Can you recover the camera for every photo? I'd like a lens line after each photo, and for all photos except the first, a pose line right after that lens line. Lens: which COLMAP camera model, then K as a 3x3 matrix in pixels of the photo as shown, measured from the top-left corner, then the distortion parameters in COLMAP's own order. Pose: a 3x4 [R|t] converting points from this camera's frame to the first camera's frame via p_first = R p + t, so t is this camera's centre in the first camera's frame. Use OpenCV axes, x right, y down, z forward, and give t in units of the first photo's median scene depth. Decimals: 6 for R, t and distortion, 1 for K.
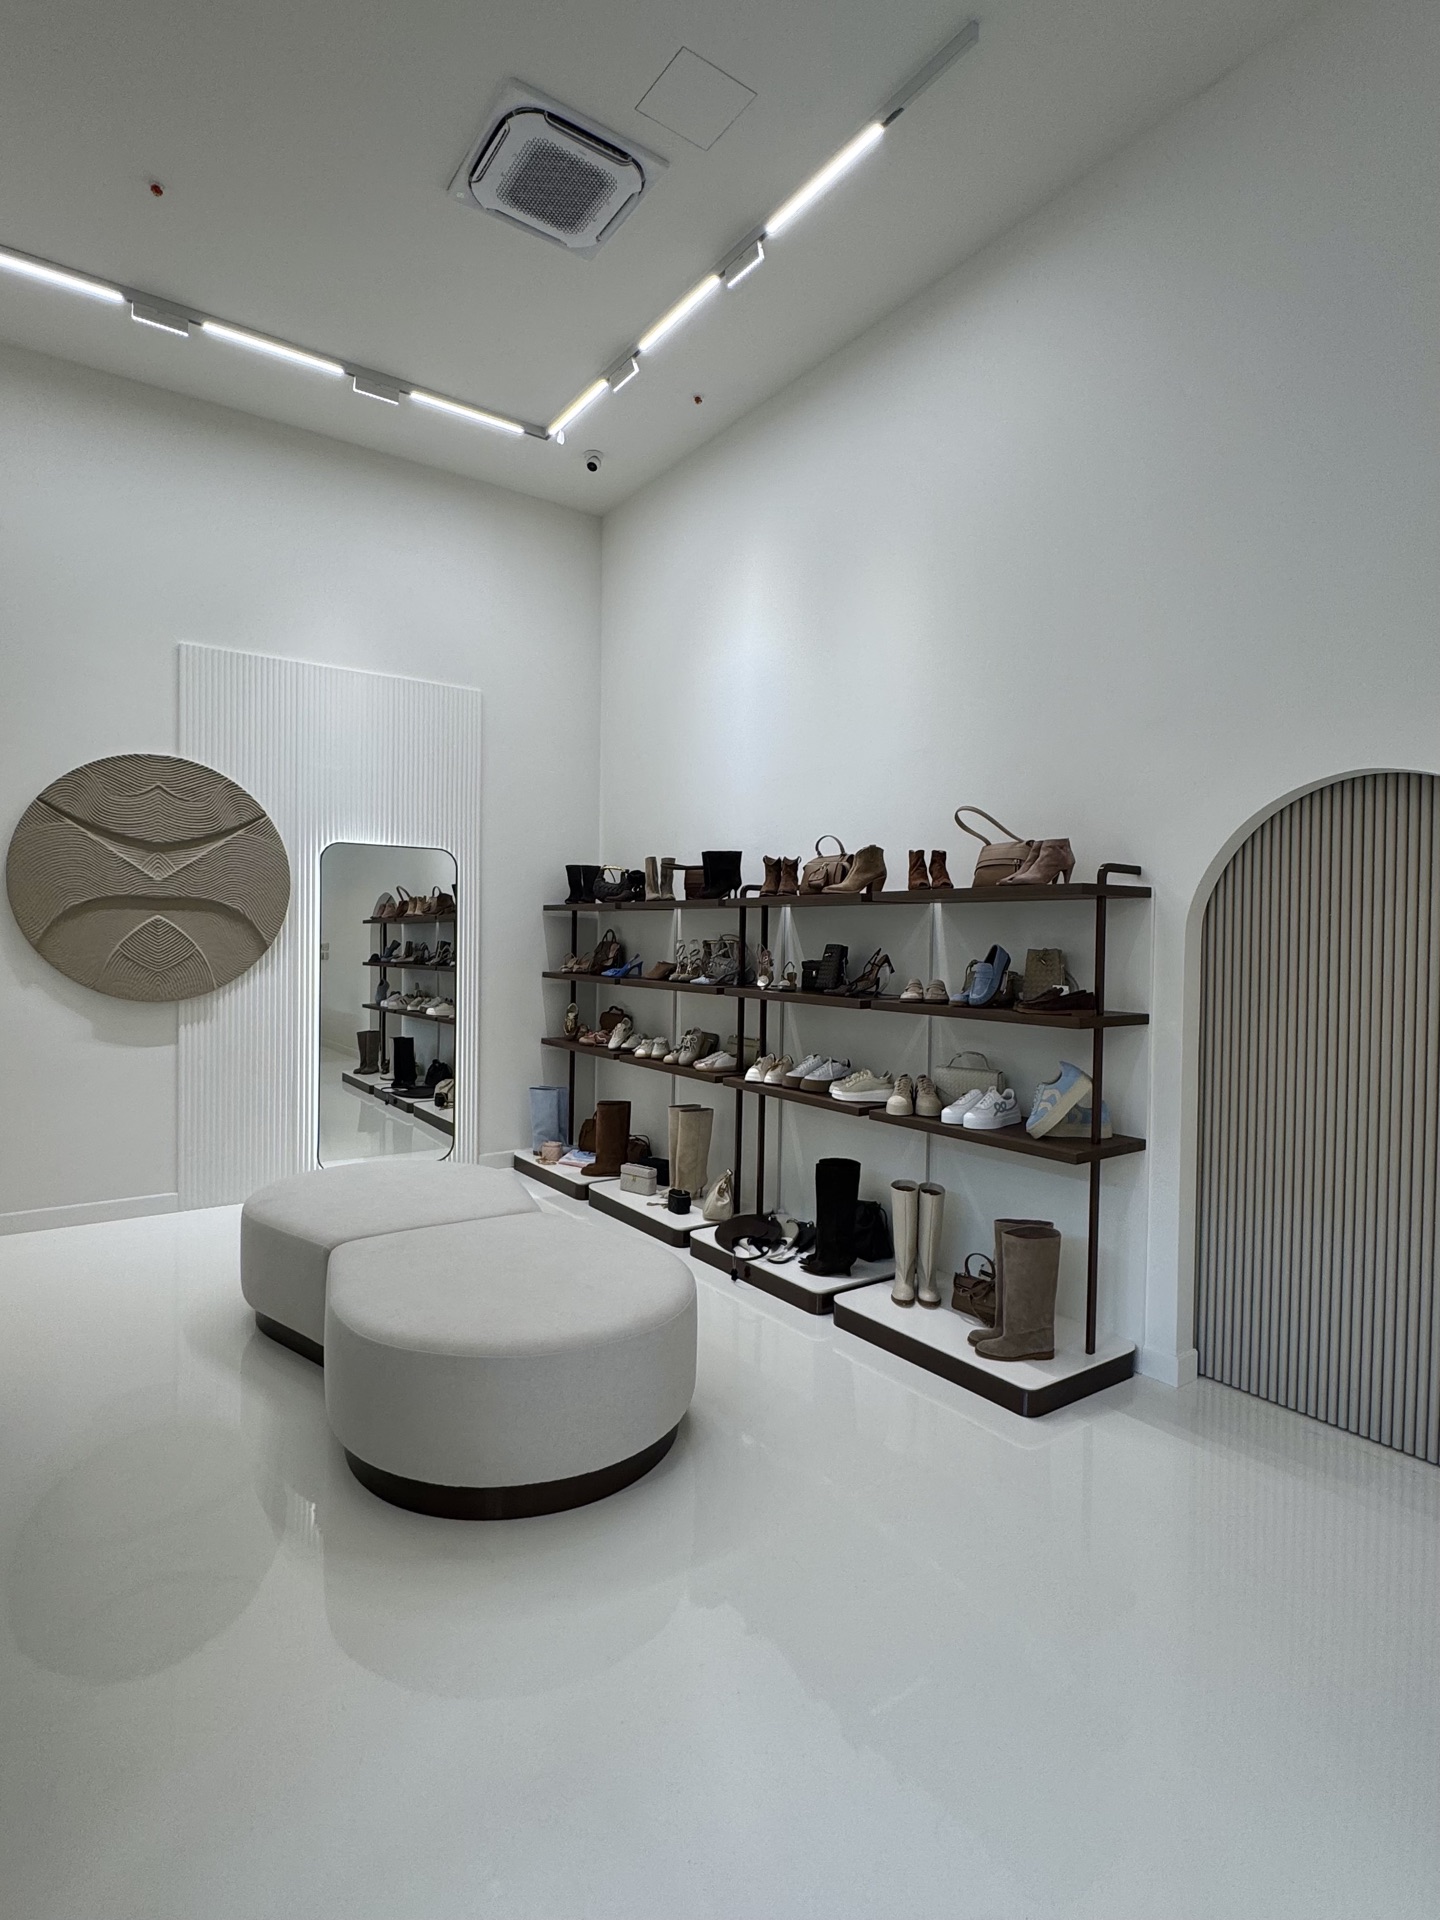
lens RADIAL K [[1006.1, 0, 712.1], [0, 1006.1, 955.7], [0, 0, 1]] dist [-0.001586, 0.000427]
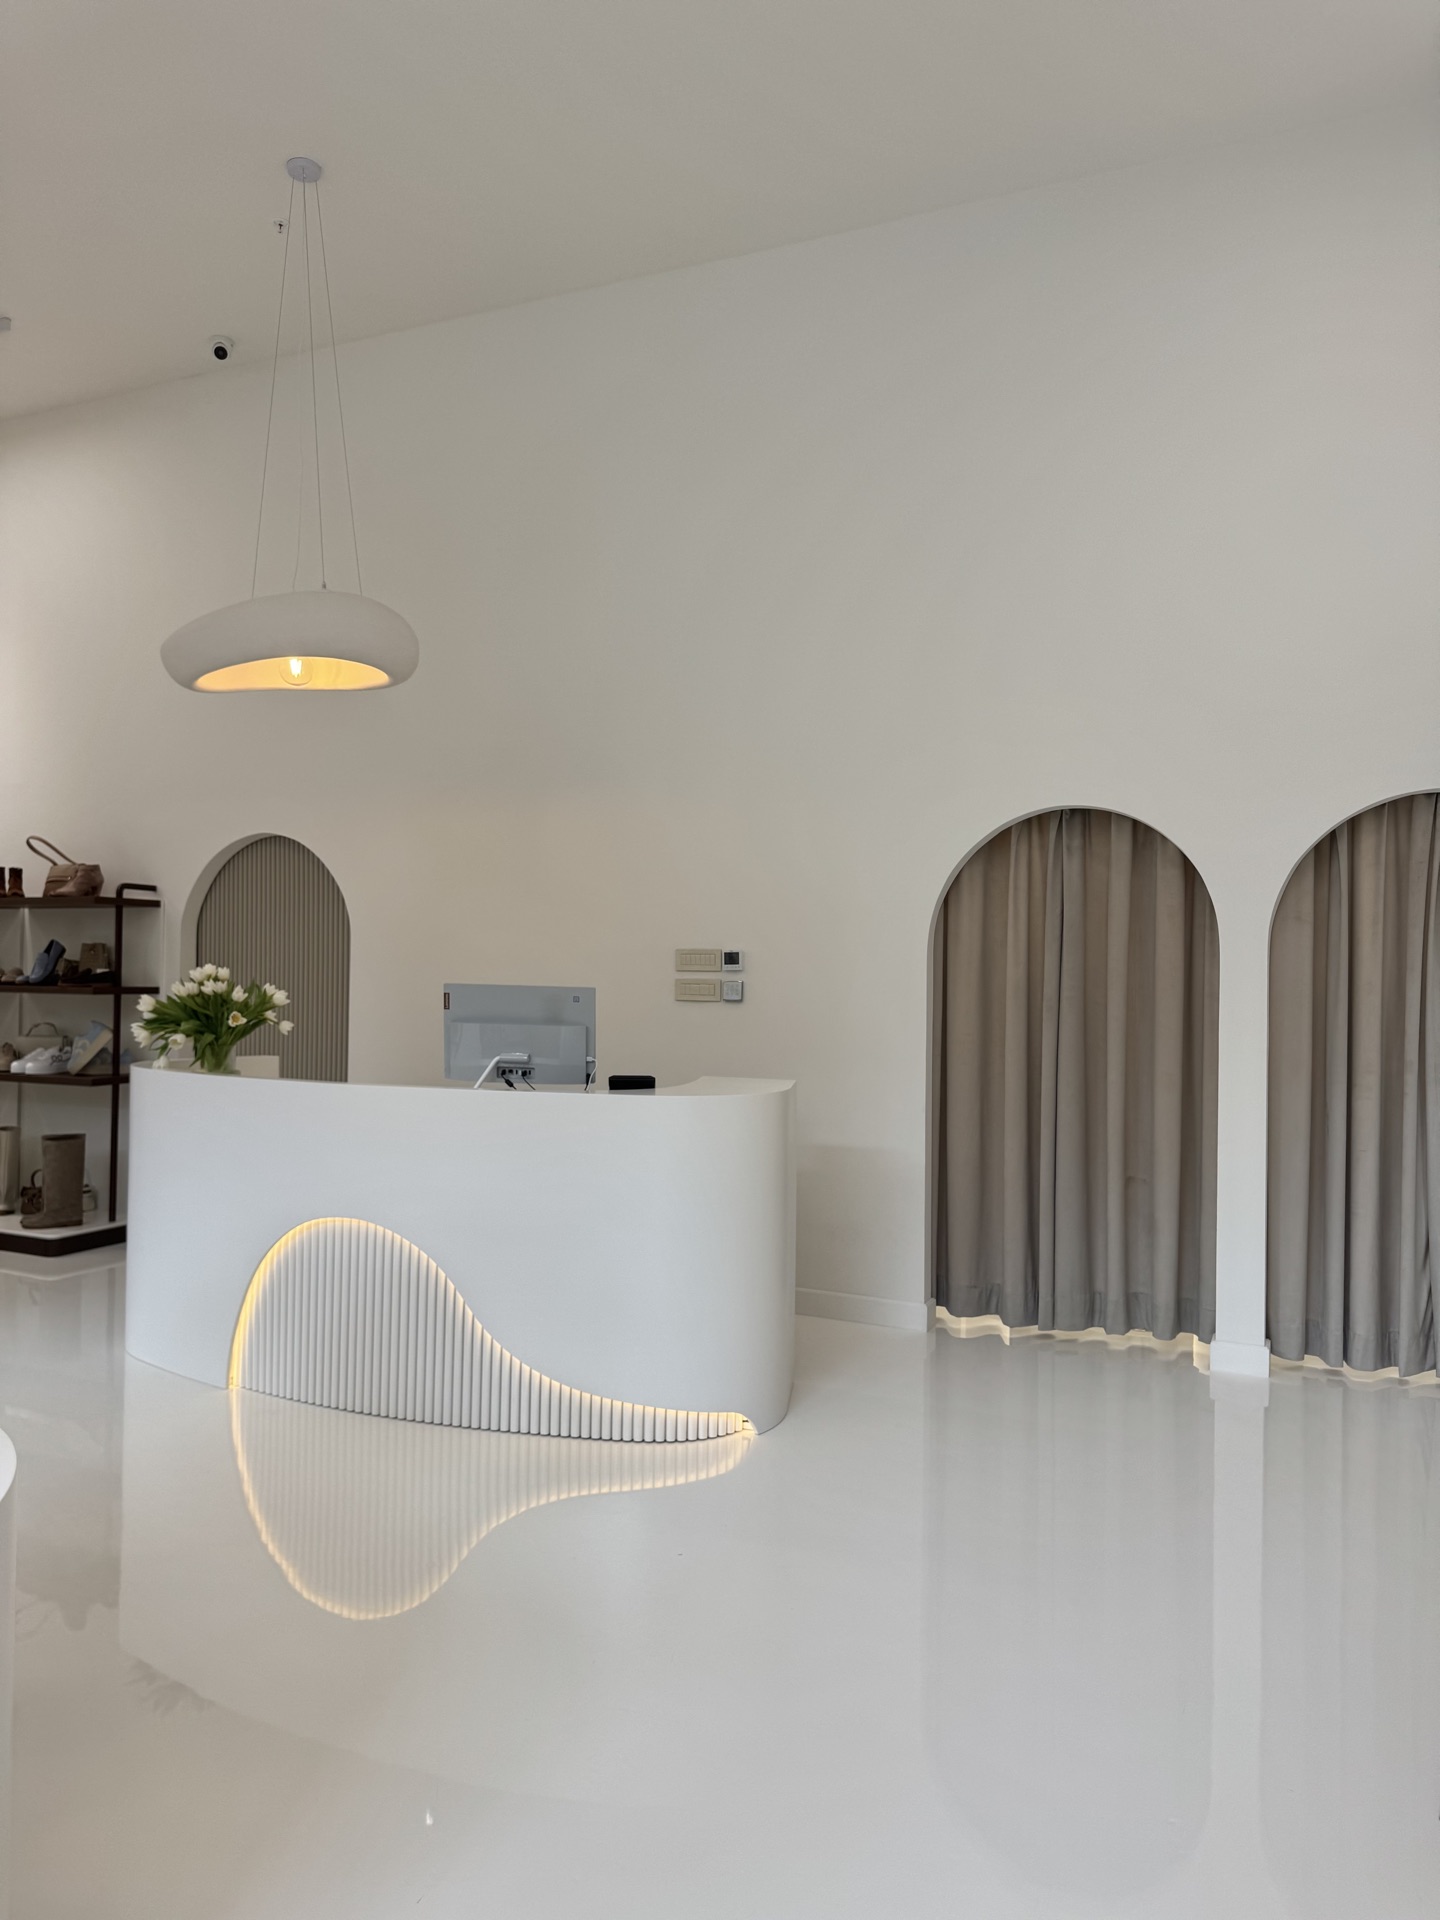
lens RADIAL K [[1367.8, 0, 719.4], [0, 1367.8, 970.8], [0, 0, 1]] dist [0.056304, -0.044980]
pose [[0.869163, 0.001632, 0.494523, 0.139289], [0.005015, 0.999914, -0.012114, 0.058625], [-0.494500, 0.013009, 0.869080, -1.067588]]
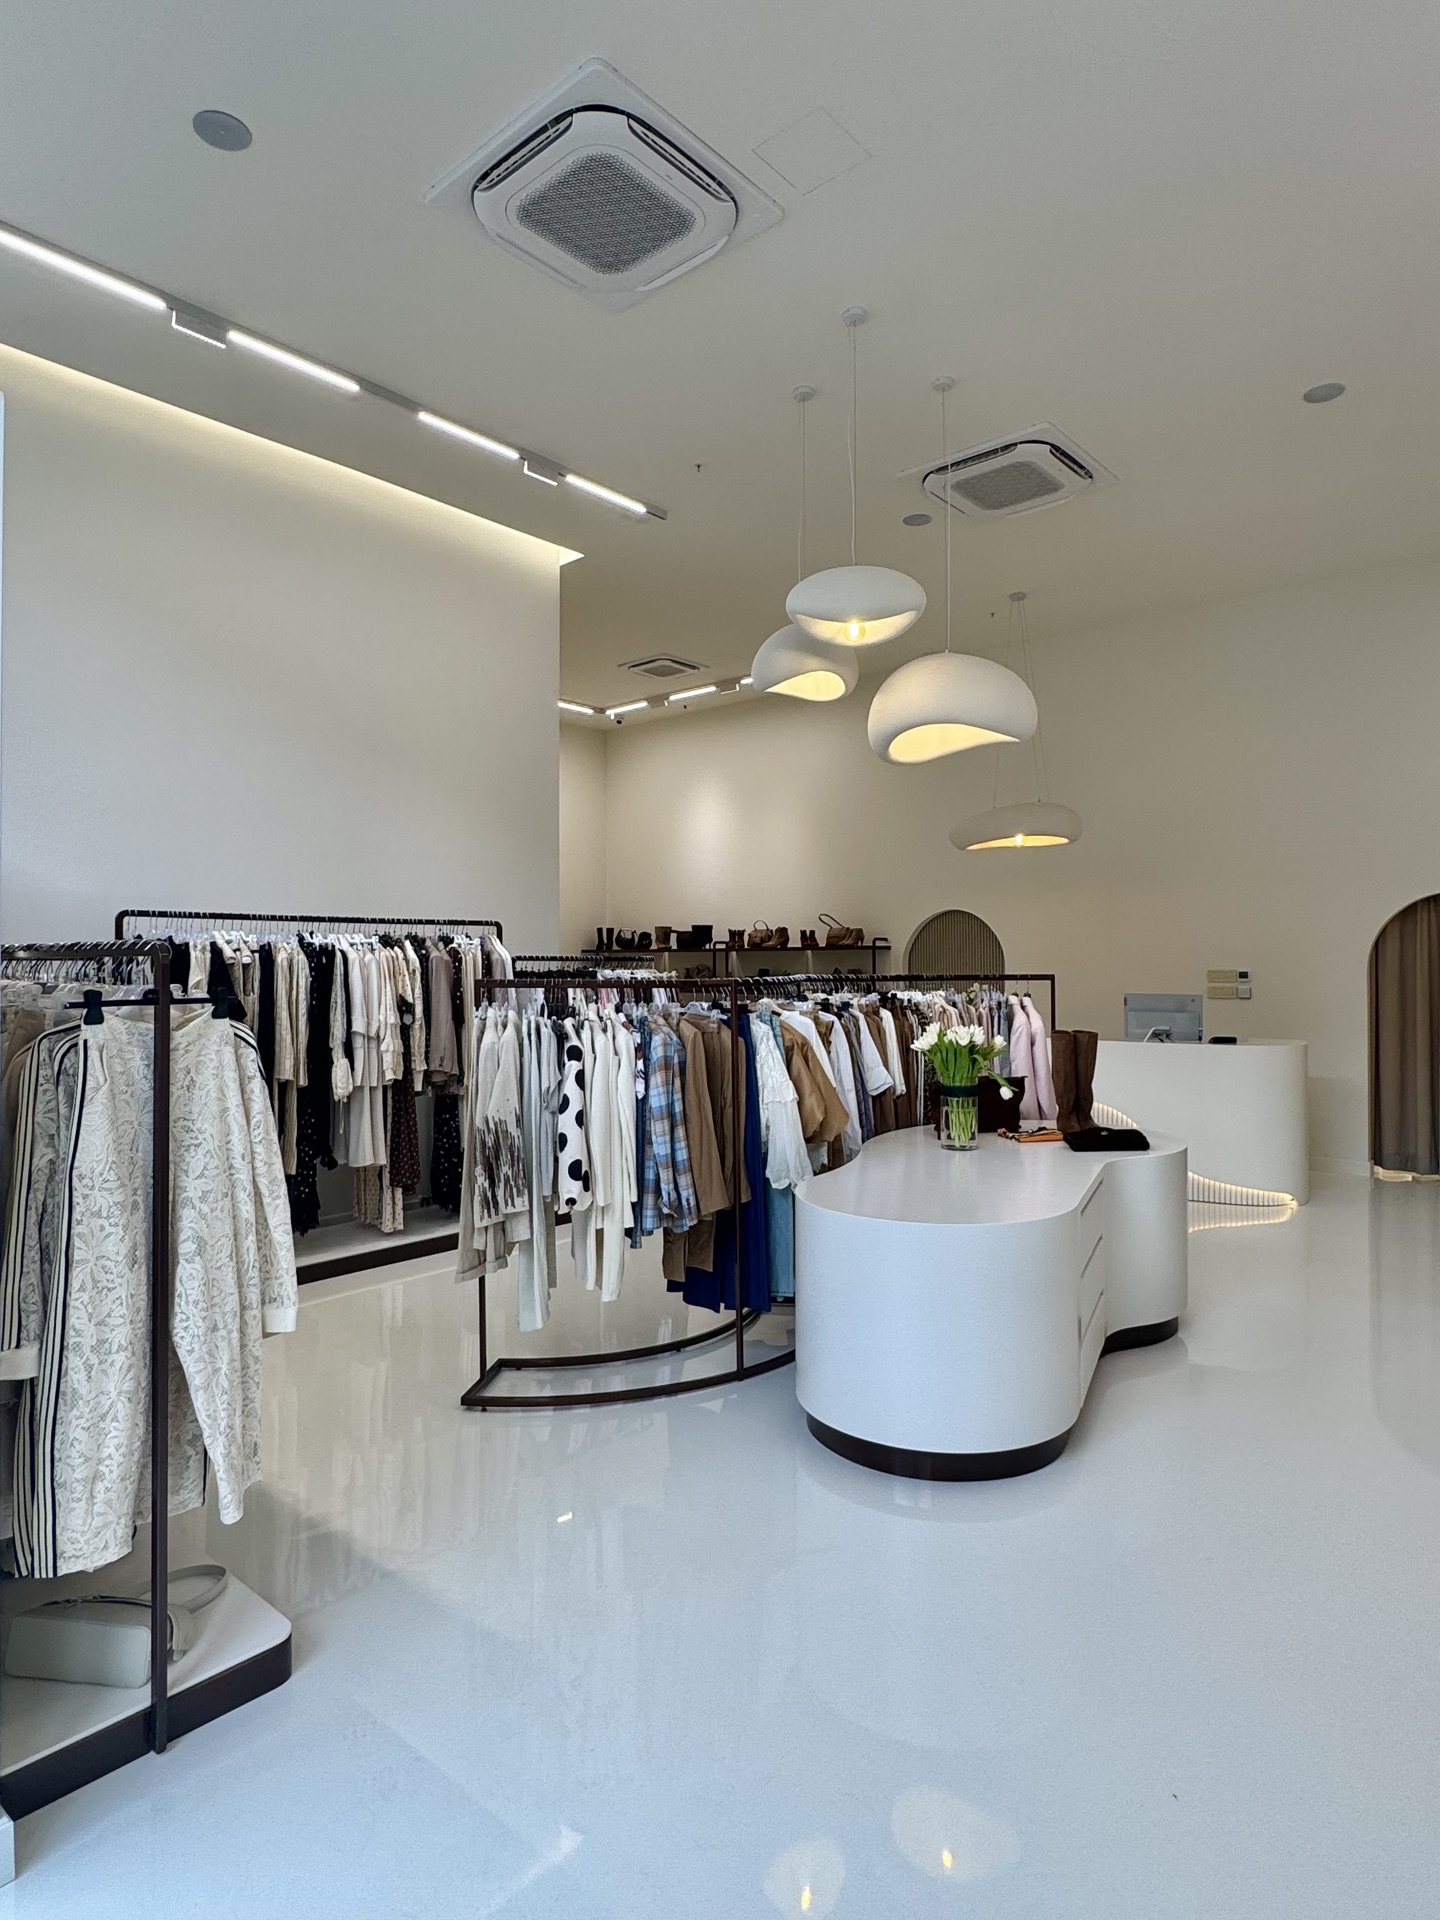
lens RADIAL K [[1128.8, 0, 721.7], [0, 1128.8, 960.3], [0, 0, 1]] dist [0.002369, -0.000219]
pose [[0.975104, -0.016092, 0.221165, -0.647485], [0.020651, 0.999619, -0.018313, 0.016674], [-0.220786, 0.022424, 0.975065, -1.769562]]
